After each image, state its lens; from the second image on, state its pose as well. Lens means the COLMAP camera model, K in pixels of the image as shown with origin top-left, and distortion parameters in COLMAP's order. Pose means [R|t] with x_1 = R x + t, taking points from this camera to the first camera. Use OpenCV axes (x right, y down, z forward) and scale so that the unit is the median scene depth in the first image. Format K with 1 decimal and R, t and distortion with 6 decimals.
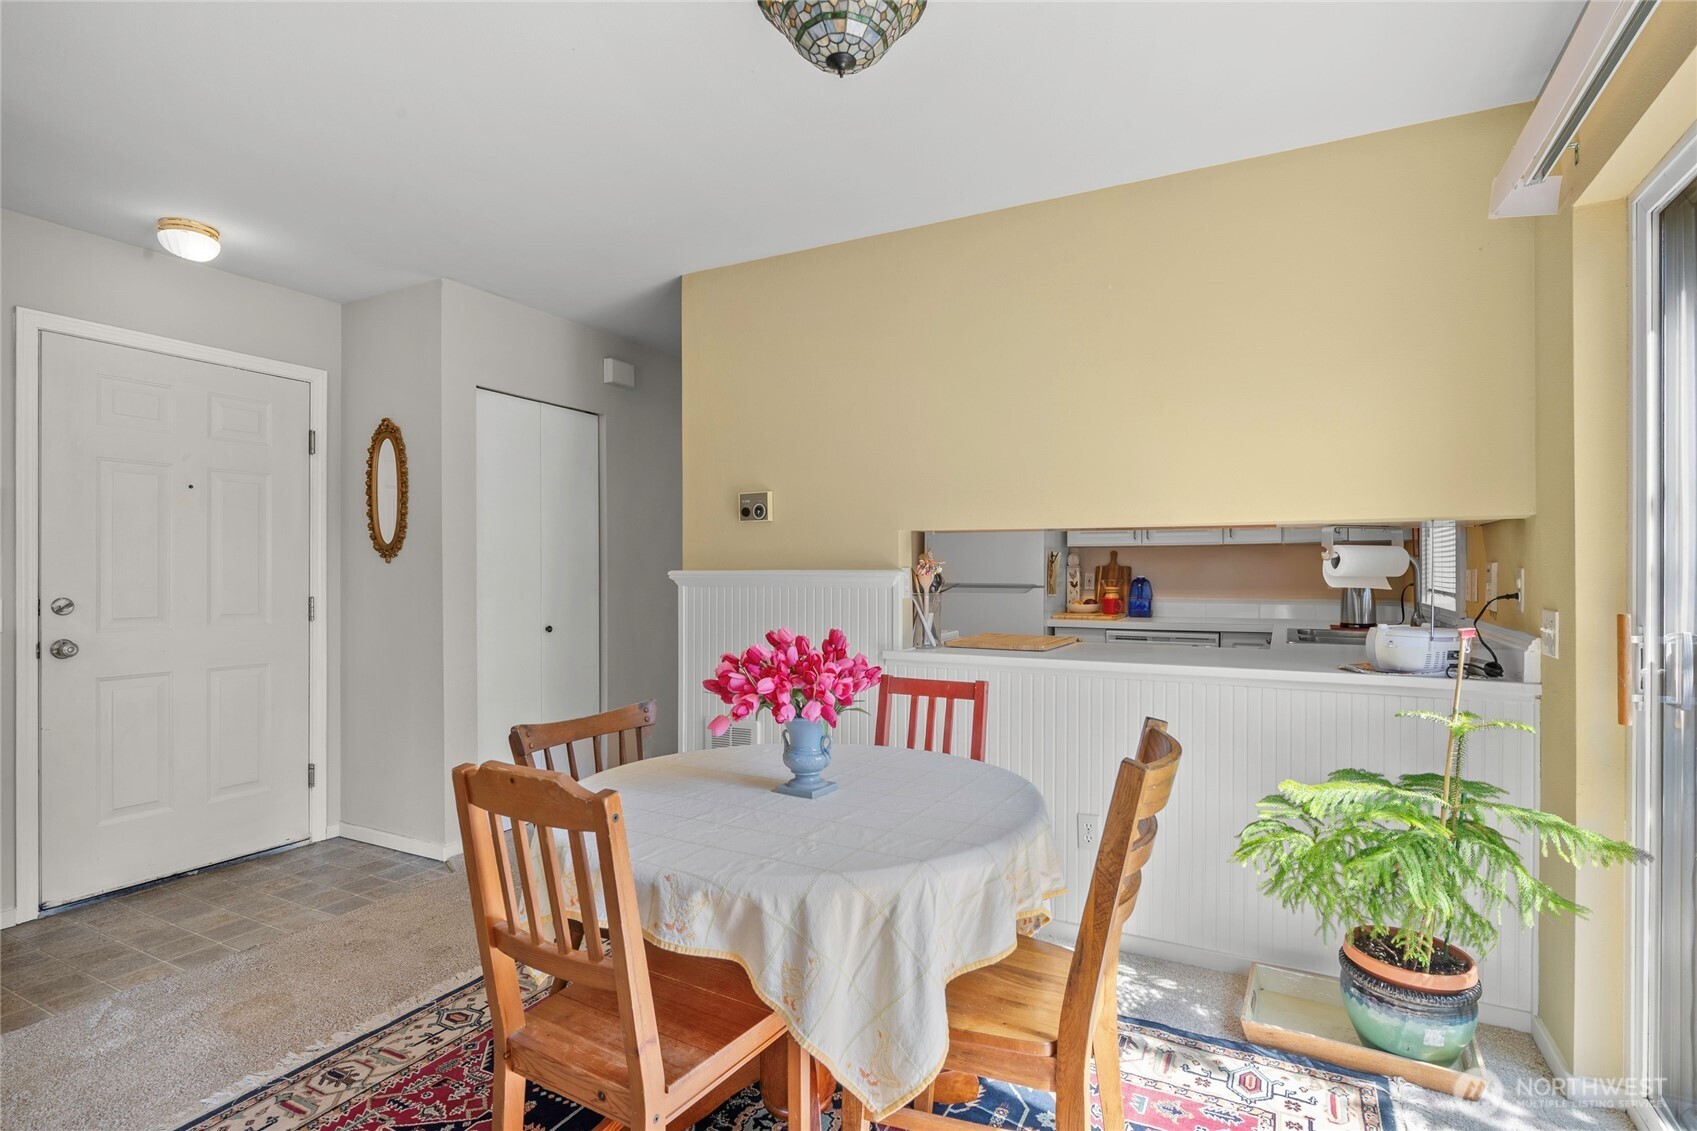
lens RADIAL K [[834.7, 0, 850.9], [0, 834.7, 575.2], [0, 0, 1]] dist [-0.002309, -0.000516]
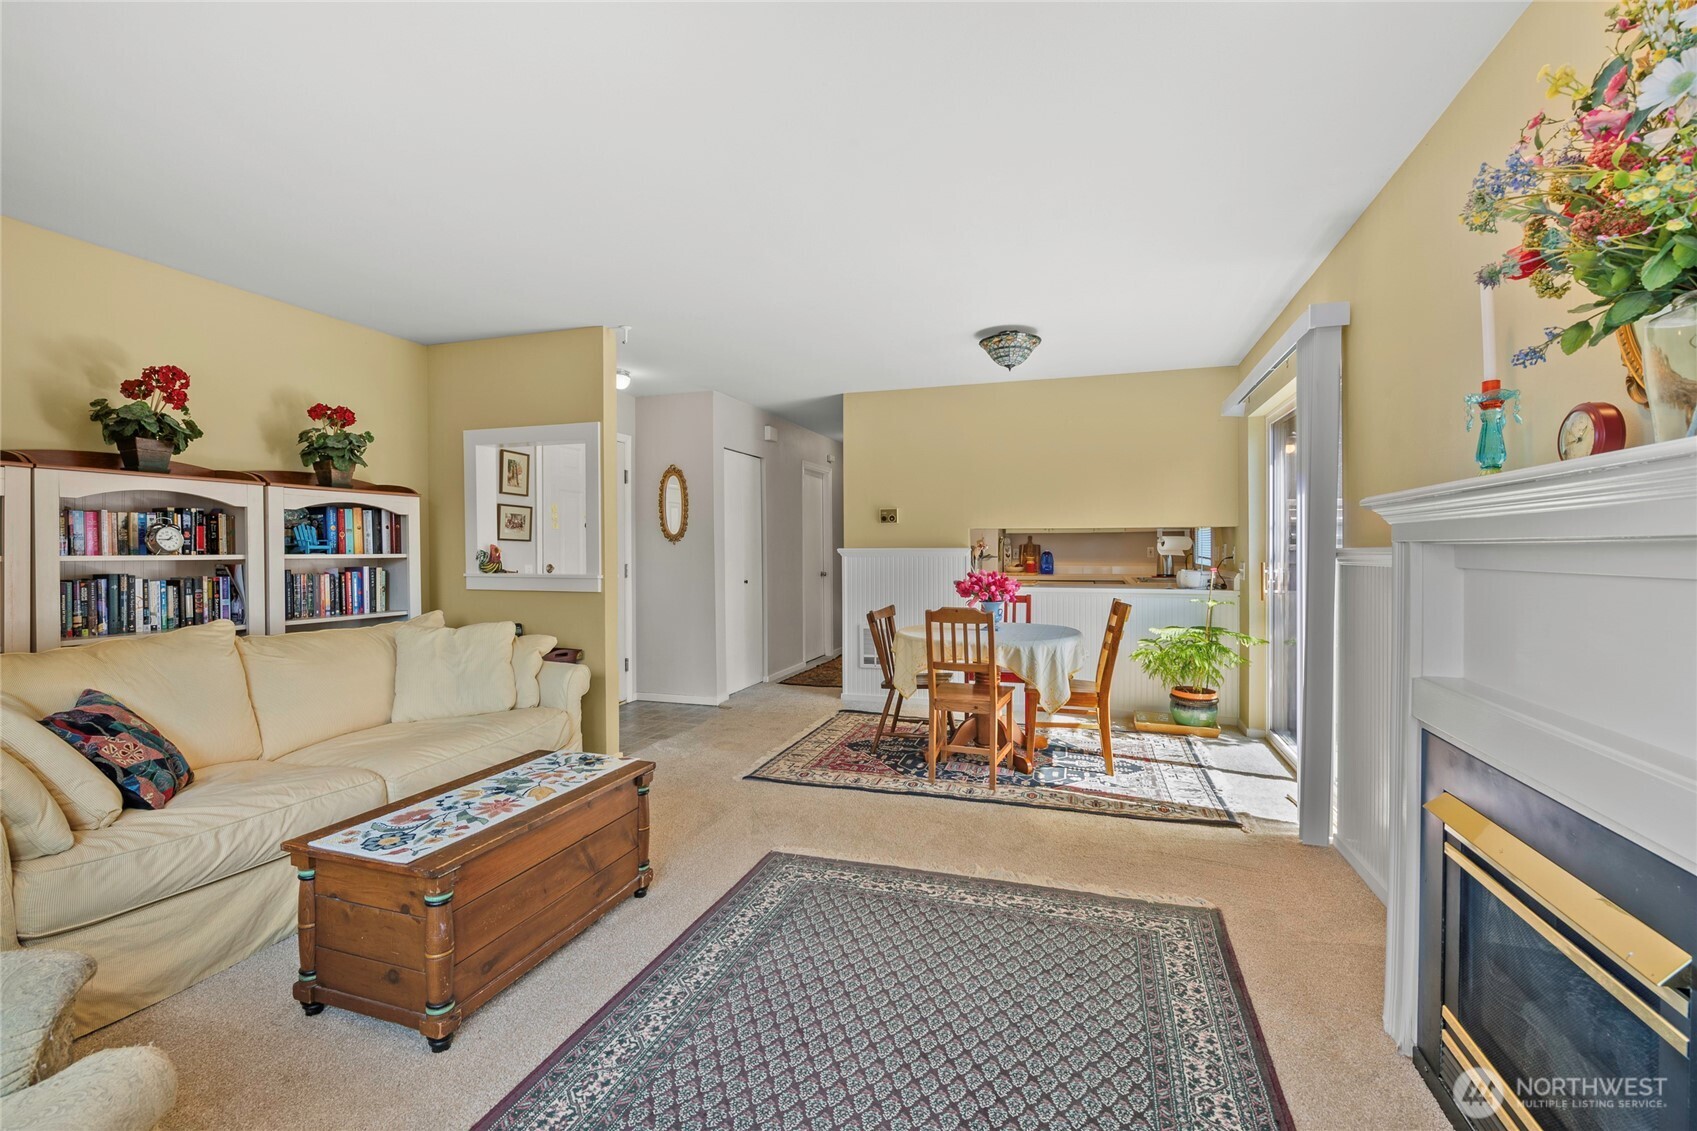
lens RADIAL K [[727.2, 0, 851.9], [0, 727.2, 558.7], [0, 0, 1]] dist [-0.001677, -0.000361]
pose [[0.986032, -0.006159, 0.166443, -0.493889], [0.004601, 0.999942, 0.009741, 0.001883], [-0.166493, -0.008839, 0.986003, -0.687760]]
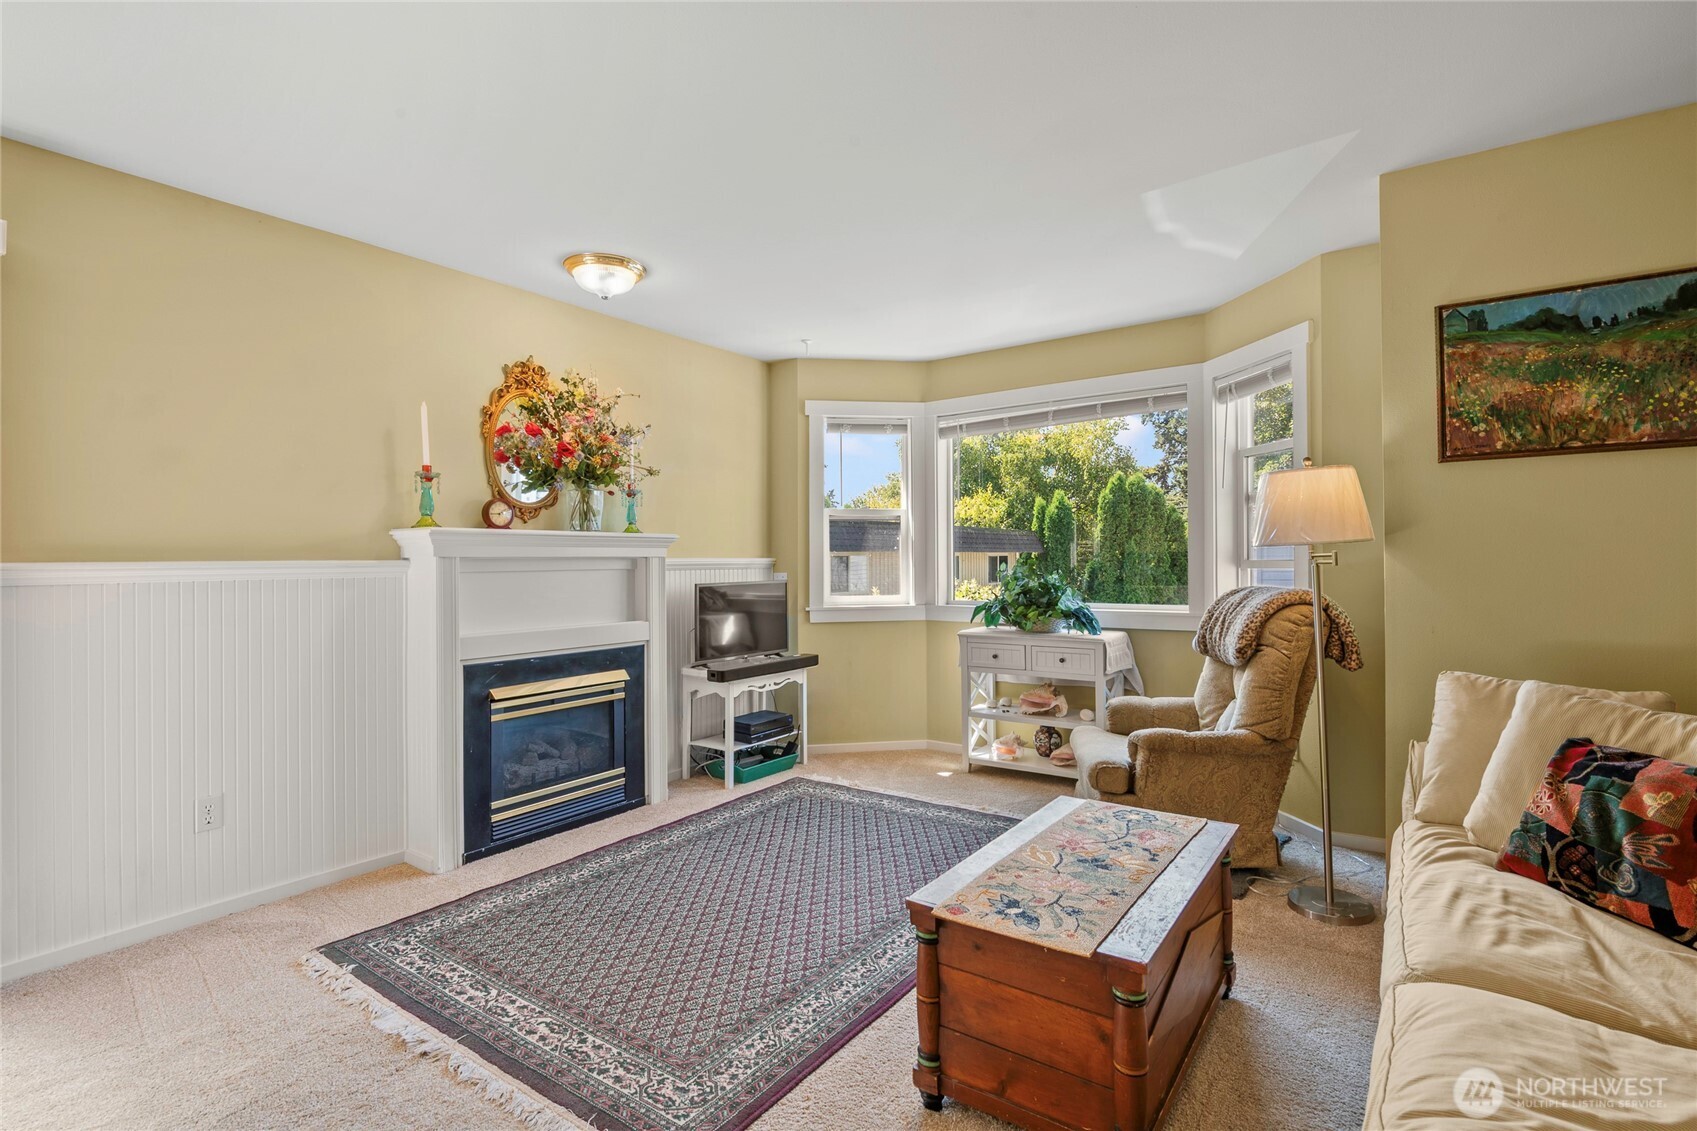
lens RADIAL K [[803.5, 0, 850.7], [0, 803.5, 551.6], [0, 0, 1]] dist [-0.002614, -0.000749]
pose [[-0.991273, 0.008940, 0.131519, -0.609115], [0.007808, 0.999928, -0.009118, 0.002528], [-0.131591, -0.008011, -0.991272, 0.653408]]
